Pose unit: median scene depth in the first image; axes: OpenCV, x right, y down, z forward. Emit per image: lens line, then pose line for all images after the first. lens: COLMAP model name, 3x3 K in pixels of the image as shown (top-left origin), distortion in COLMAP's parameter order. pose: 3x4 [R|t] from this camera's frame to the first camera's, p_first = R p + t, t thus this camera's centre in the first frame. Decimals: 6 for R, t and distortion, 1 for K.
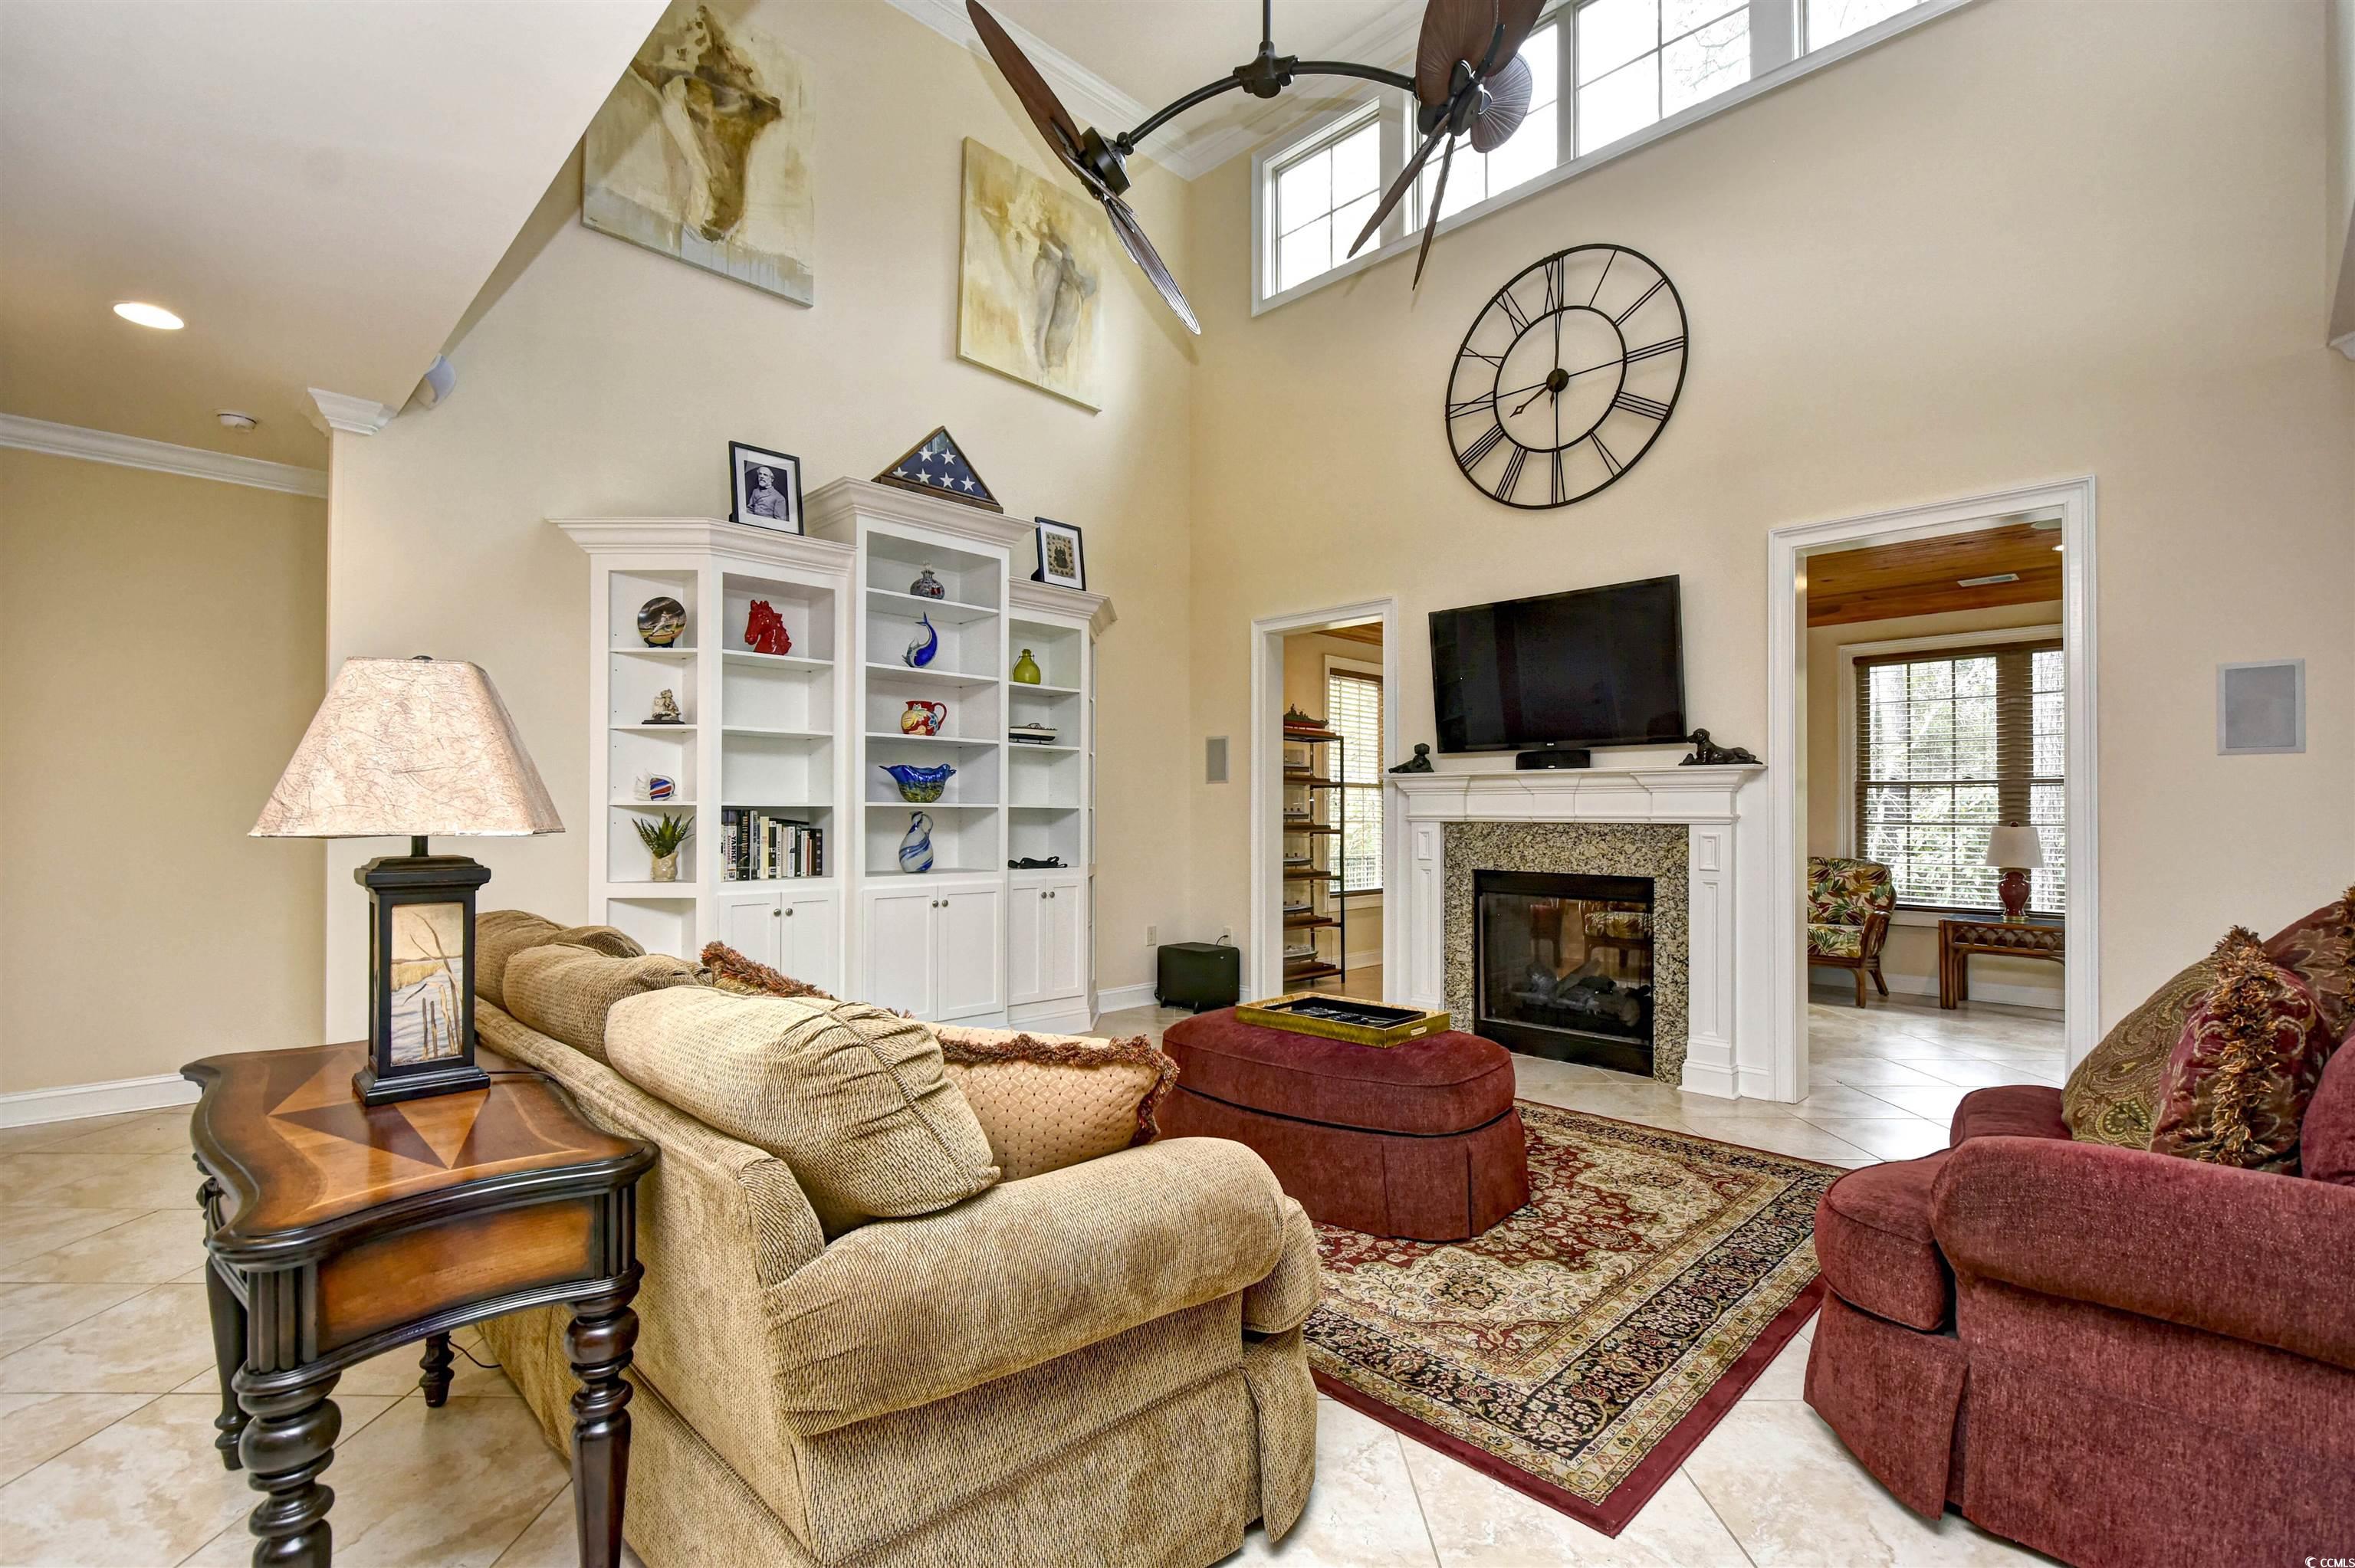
lens RADIAL K [[1049.9, 0, 1189.4], [0, 1049.9, 798.0], [0, 0, 1]] dist [0.000045, 0.000272]
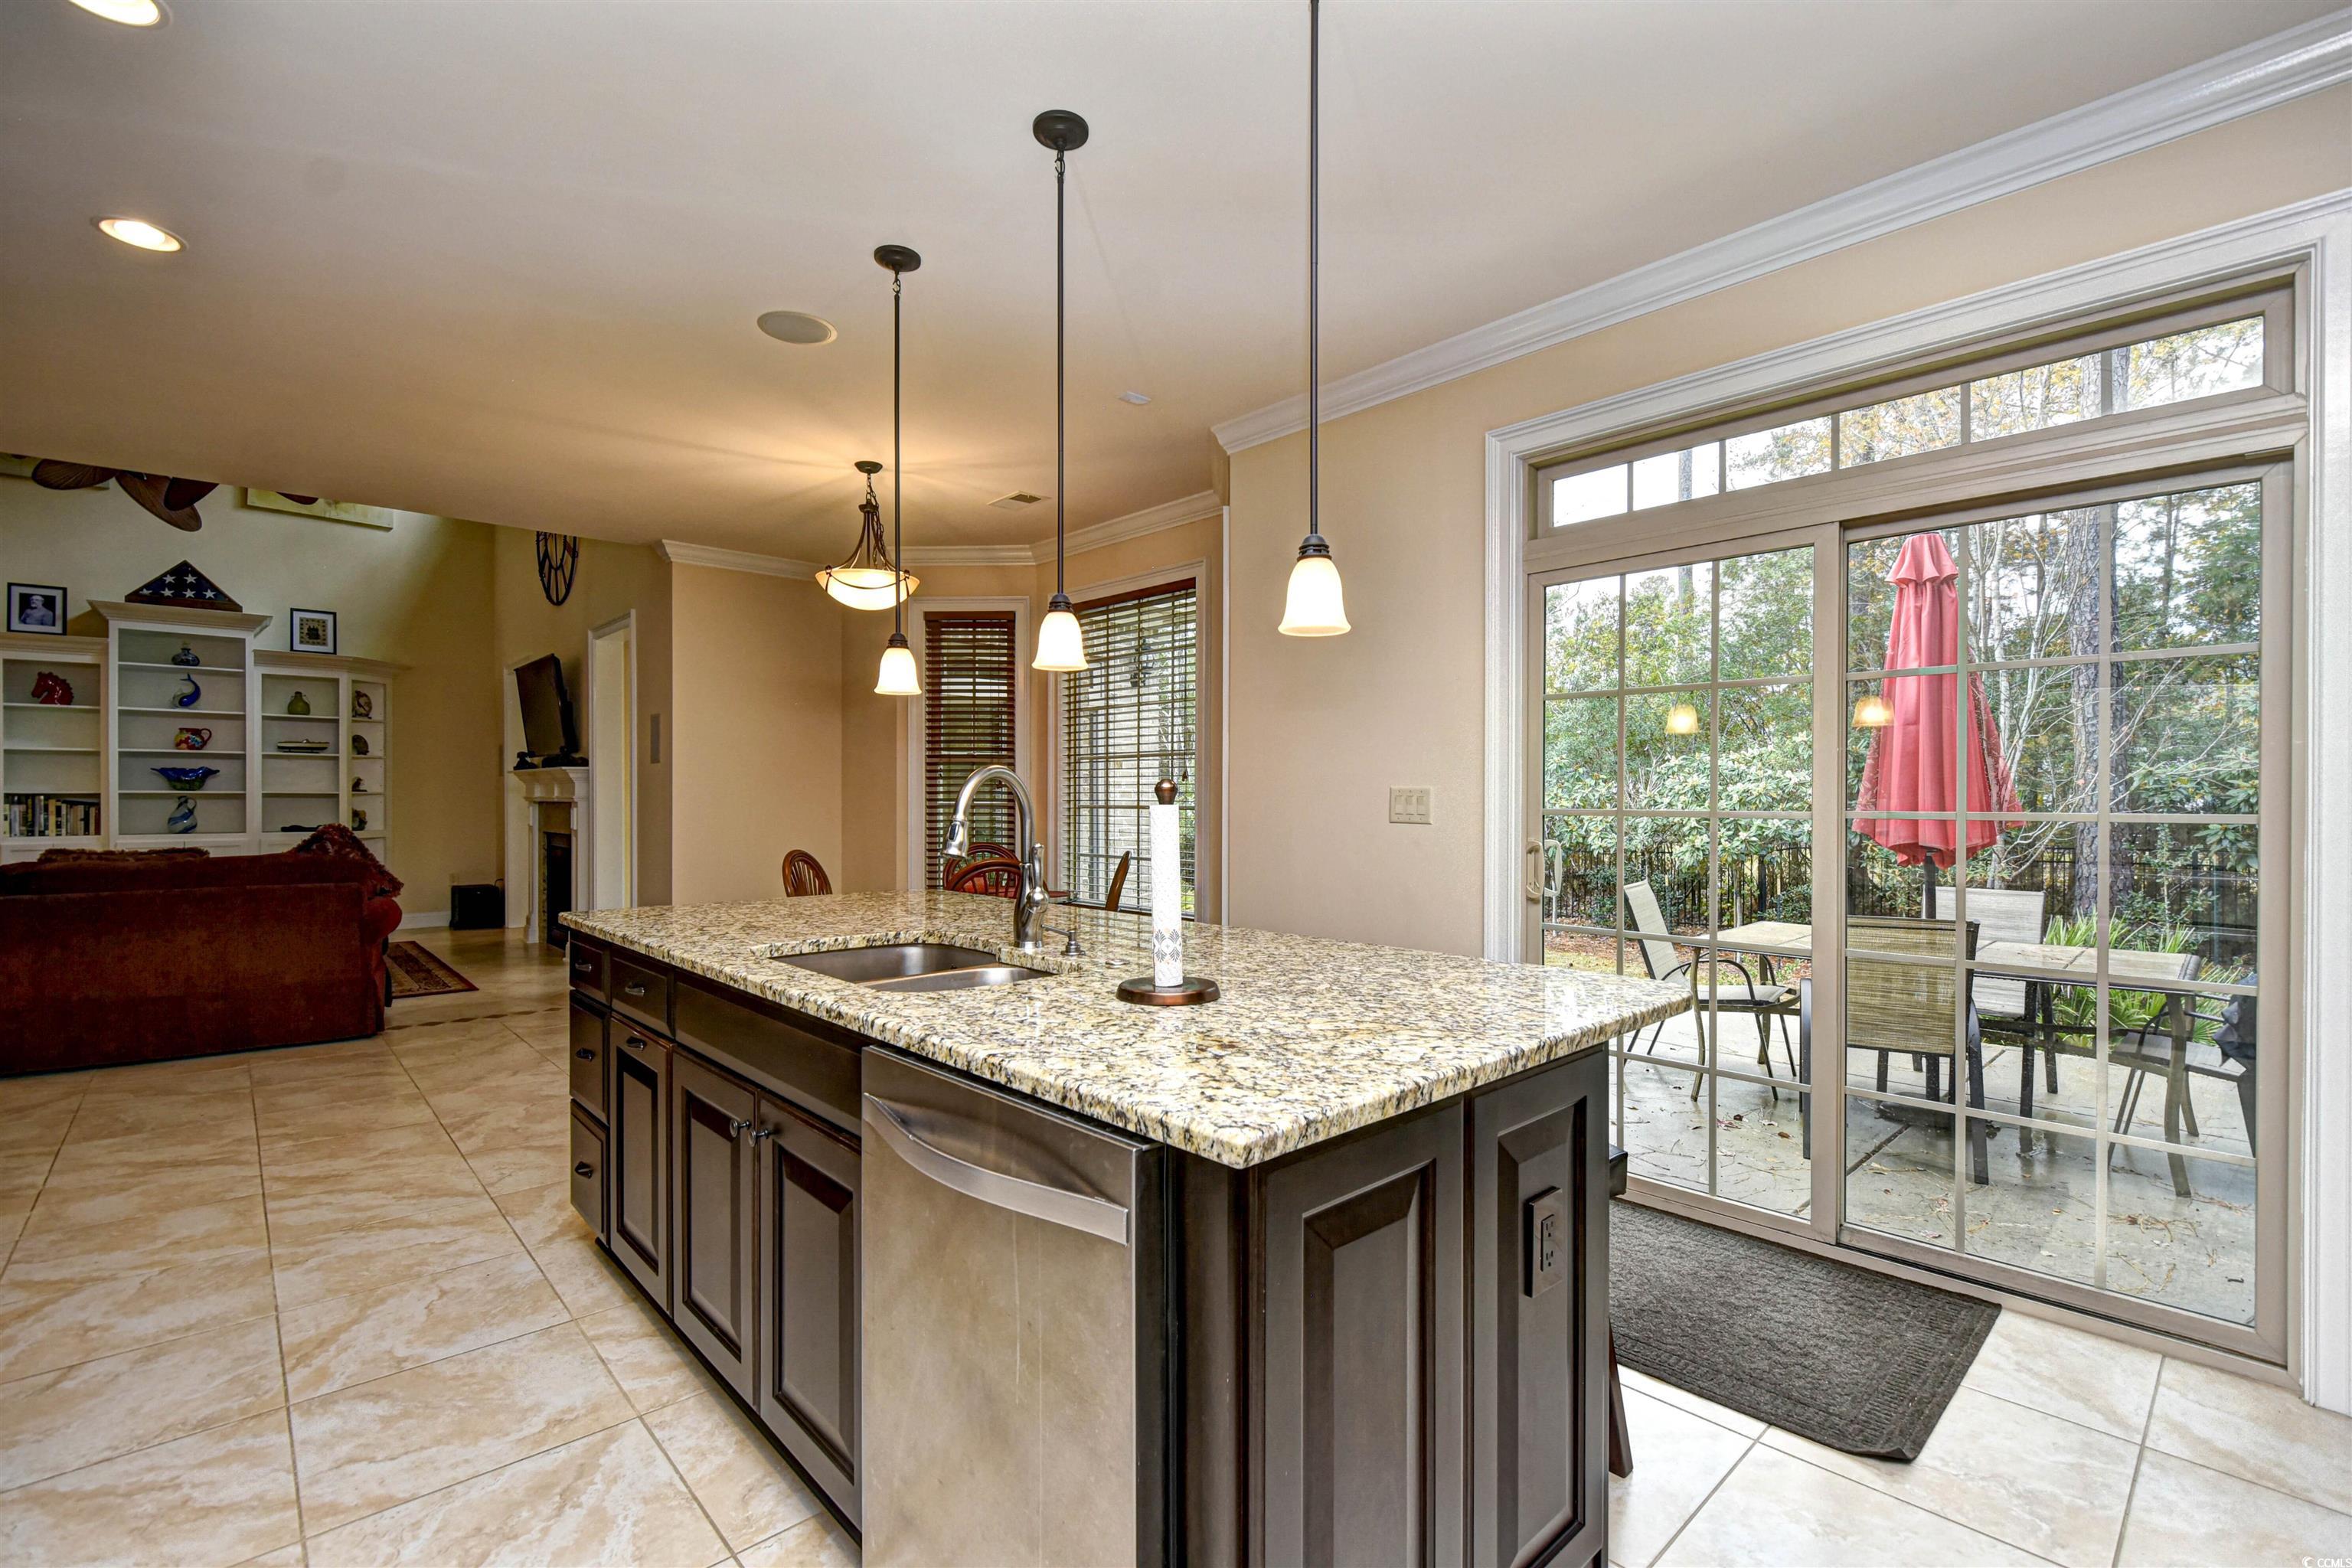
lens RADIAL K [[1048.7, 0, 1164.3], [0, 1048.7, 789.5], [0, 0, 1]] dist [0.000045, 0.000272]
pose [[0.998124, -0.004158, -0.061085, 1.394729], [0.004626, 0.999961, 0.007528, -0.002569], [0.061051, -0.007797, 0.998104, -0.544888]]
